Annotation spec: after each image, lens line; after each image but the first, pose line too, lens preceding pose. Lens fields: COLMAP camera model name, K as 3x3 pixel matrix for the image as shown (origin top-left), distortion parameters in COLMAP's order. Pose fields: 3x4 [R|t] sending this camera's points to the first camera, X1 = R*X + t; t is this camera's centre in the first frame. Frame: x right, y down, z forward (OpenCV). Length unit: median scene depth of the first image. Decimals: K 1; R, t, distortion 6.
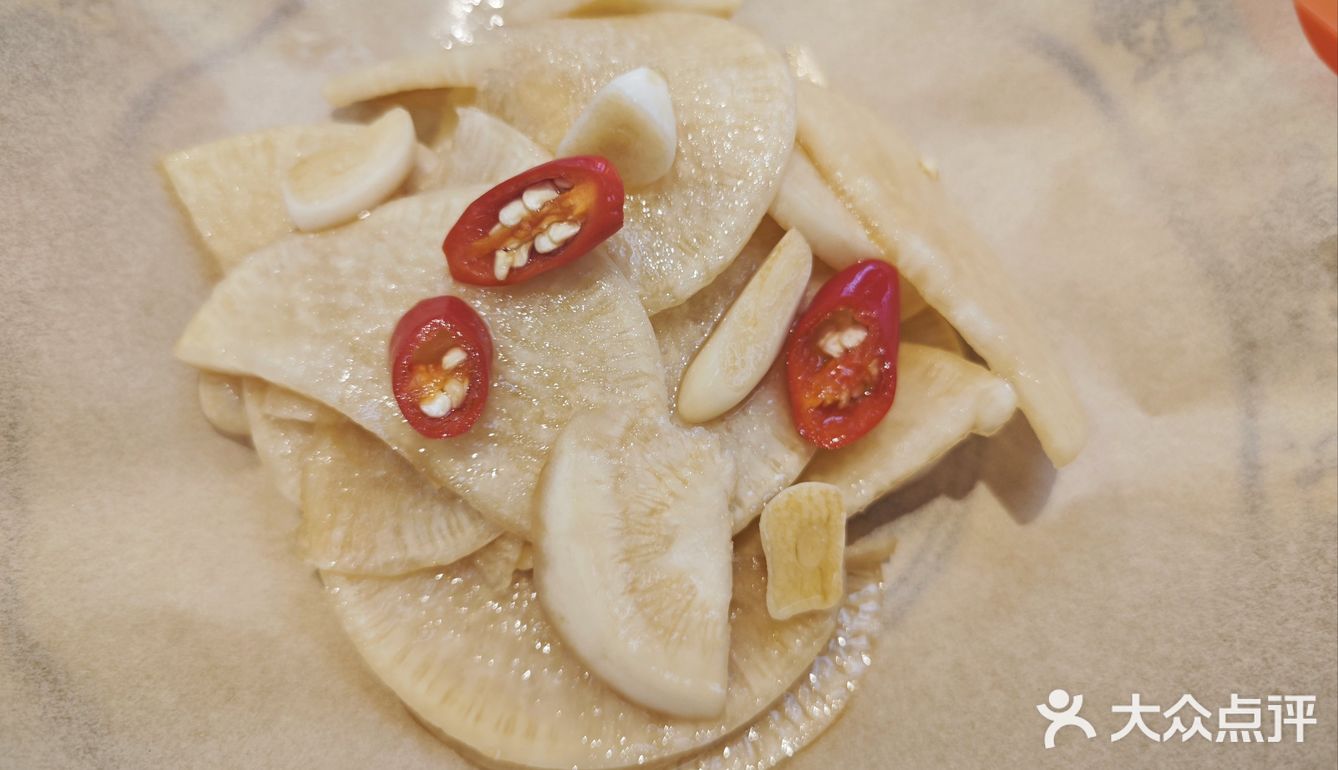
lens RADIAL K [[897.5, 0, 669.0], [0, 897.5, 385.0], [0, 0, 1]] dist [0.011433, 0.000940]
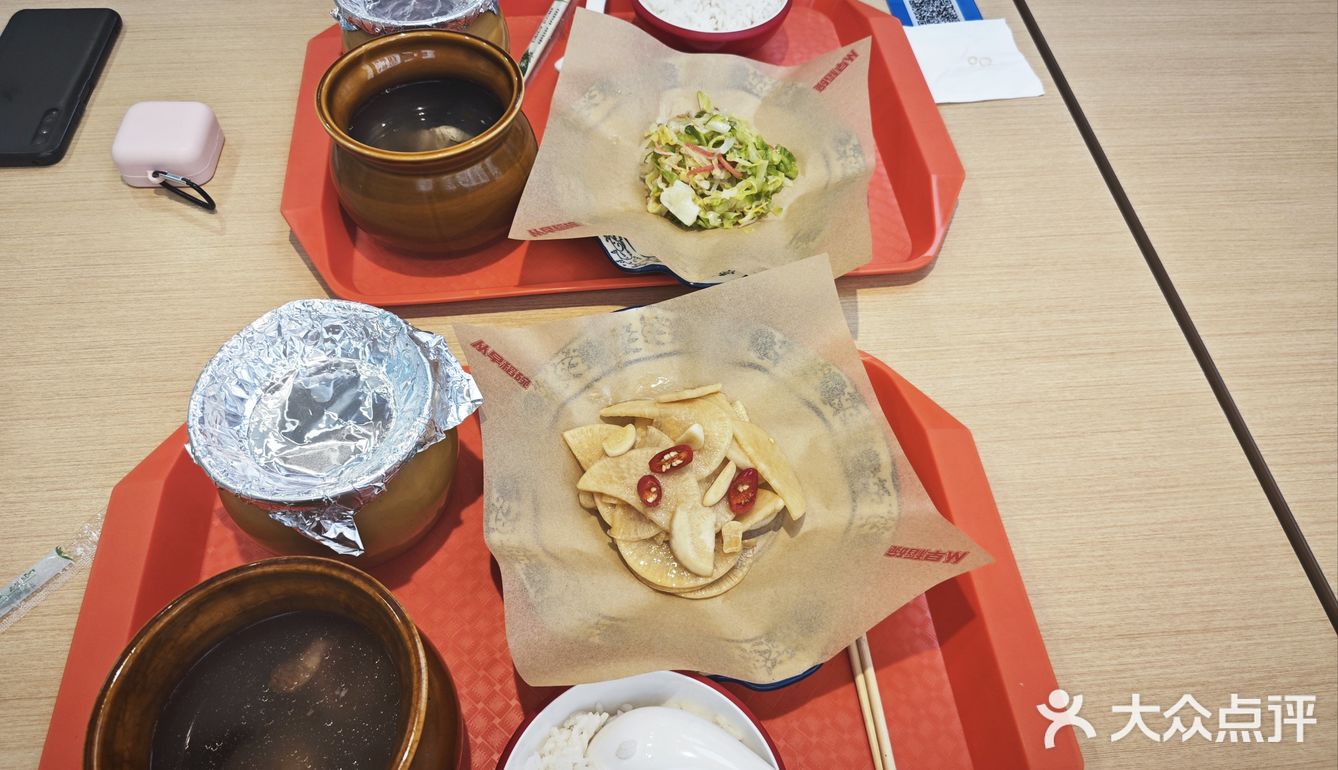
lens RADIAL K [[897.5, 0, 669.0], [0, 897.5, 385.0], [0, 0, 1]] dist [0.011433, 0.000940]
pose [[0.999536, 0.029352, 0.008199, -0.197956], [-0.027780, 0.988165, -0.150859, 0.117498], [-0.012530, 0.150561, 0.988521, -3.209709]]
